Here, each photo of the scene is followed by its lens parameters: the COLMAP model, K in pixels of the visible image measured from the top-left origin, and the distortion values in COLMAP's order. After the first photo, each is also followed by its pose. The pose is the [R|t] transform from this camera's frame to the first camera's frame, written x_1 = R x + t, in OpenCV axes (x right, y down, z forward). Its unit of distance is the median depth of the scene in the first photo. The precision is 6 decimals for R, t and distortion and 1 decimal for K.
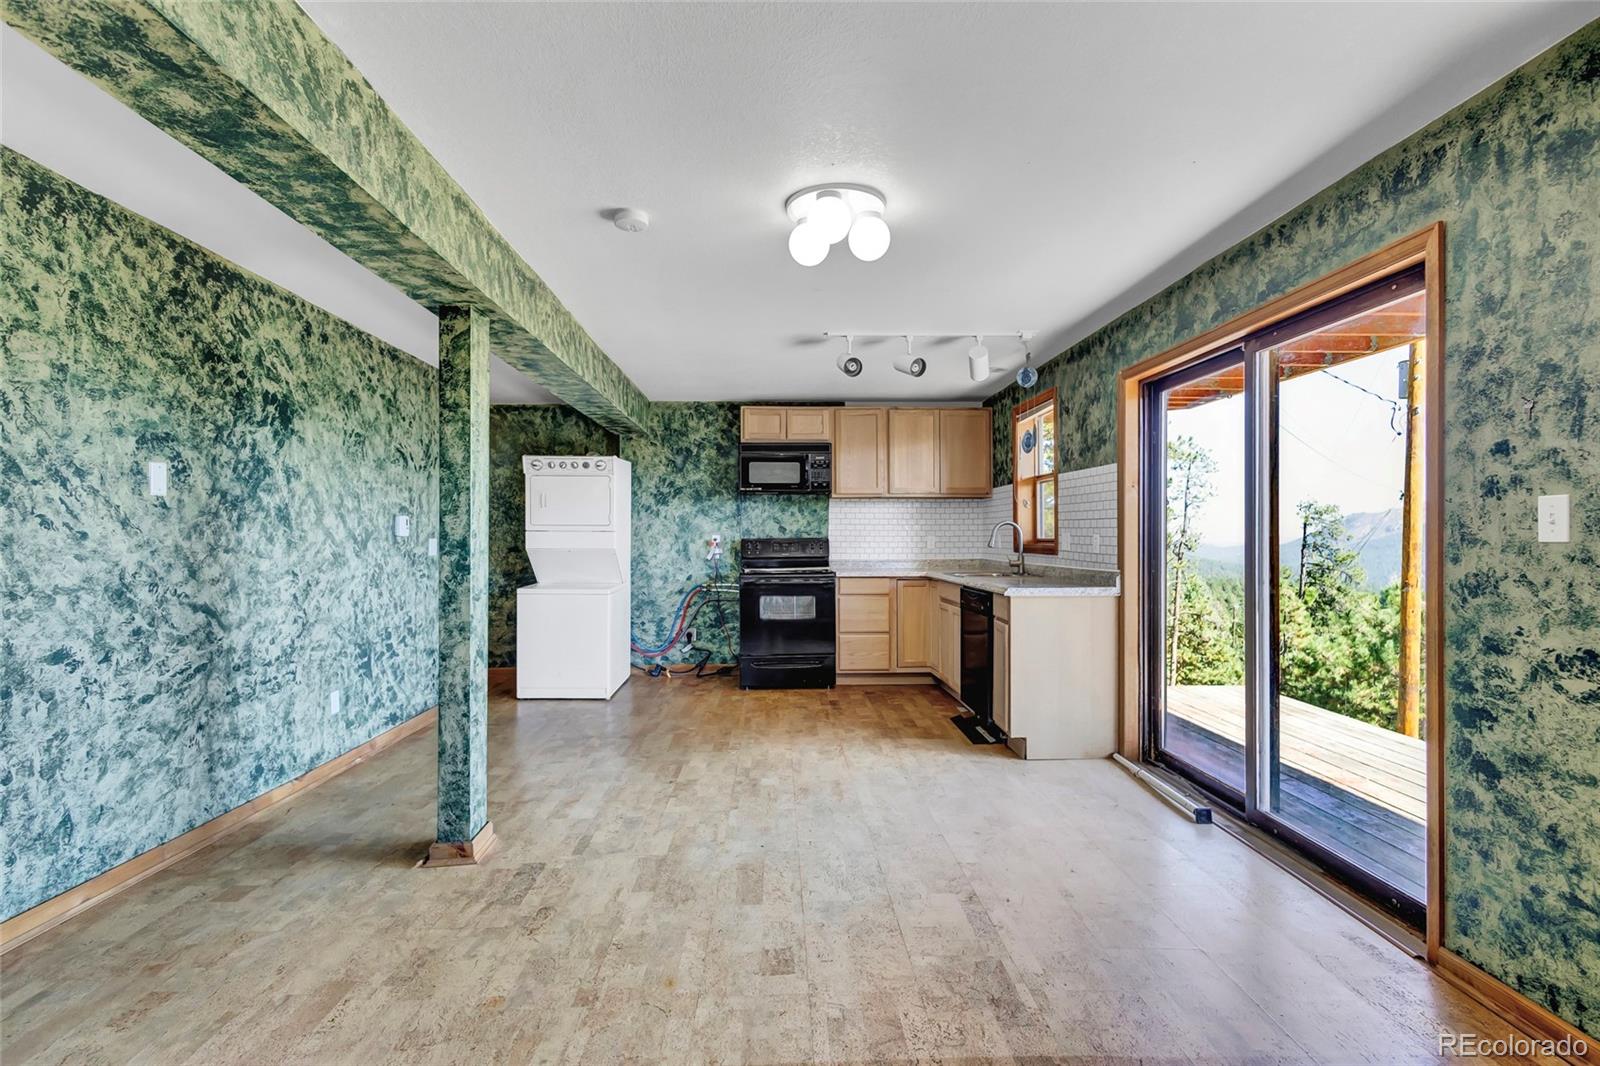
lens RADIAL K [[737.4, 0, 799.2], [0, 737.4, 537.7], [0, 0, 1]] dist [0.005234, 0.000239]
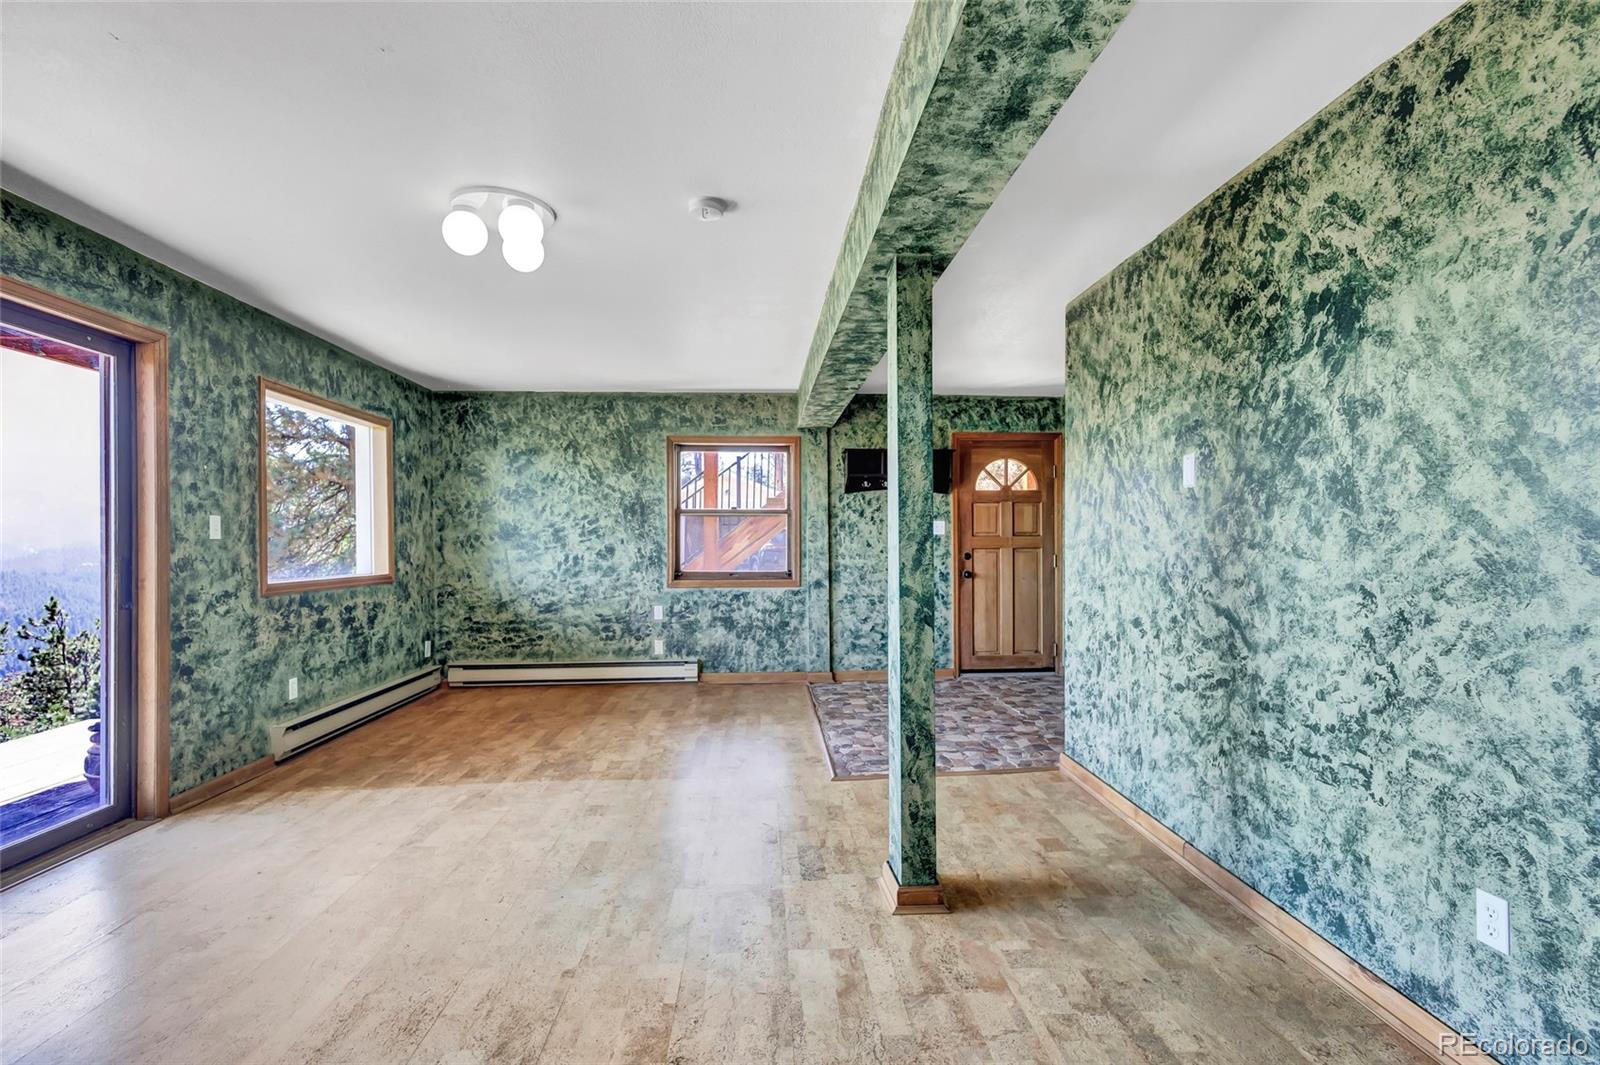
lens RADIAL K [[737.4, 0, 800.5], [0, 737.4, 539.5], [0, 0, 1]] dist [0.005234, 0.000239]
pose [[-0.999722, 0.004974, -0.023048, -0.299409], [0.005013, 0.999986, -0.001650, 0.010389], [0.023039, -0.001765, -0.999733, 1.809303]]
